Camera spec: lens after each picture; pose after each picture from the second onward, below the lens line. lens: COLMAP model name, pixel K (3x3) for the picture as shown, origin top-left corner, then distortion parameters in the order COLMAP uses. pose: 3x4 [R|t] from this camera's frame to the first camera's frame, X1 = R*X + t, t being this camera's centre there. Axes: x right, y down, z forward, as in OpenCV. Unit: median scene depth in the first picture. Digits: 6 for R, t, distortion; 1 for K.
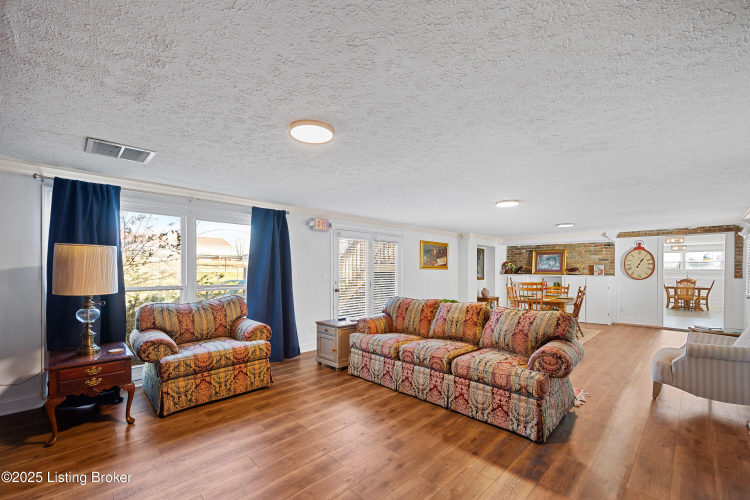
lens RADIAL K [[311.1, 0, 373.4], [0, 311.1, 273.1], [0, 0, 1]] dist [0.001515, 0.000188]
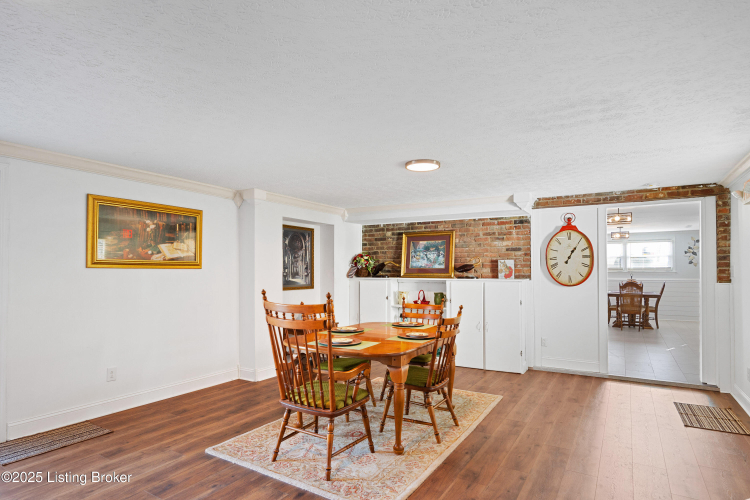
lens RADIAL K [[416.5, 0, 375.4], [0, 416.5, 268.8], [0, 0, 1]] dist [-0.002330, -0.000113]
pose [[0.966583, -0.004603, 0.256313, 0.325389], [0.008299, 0.999877, -0.013339, -0.001958], [-0.256220, 0.015020, 0.966502, 0.368624]]
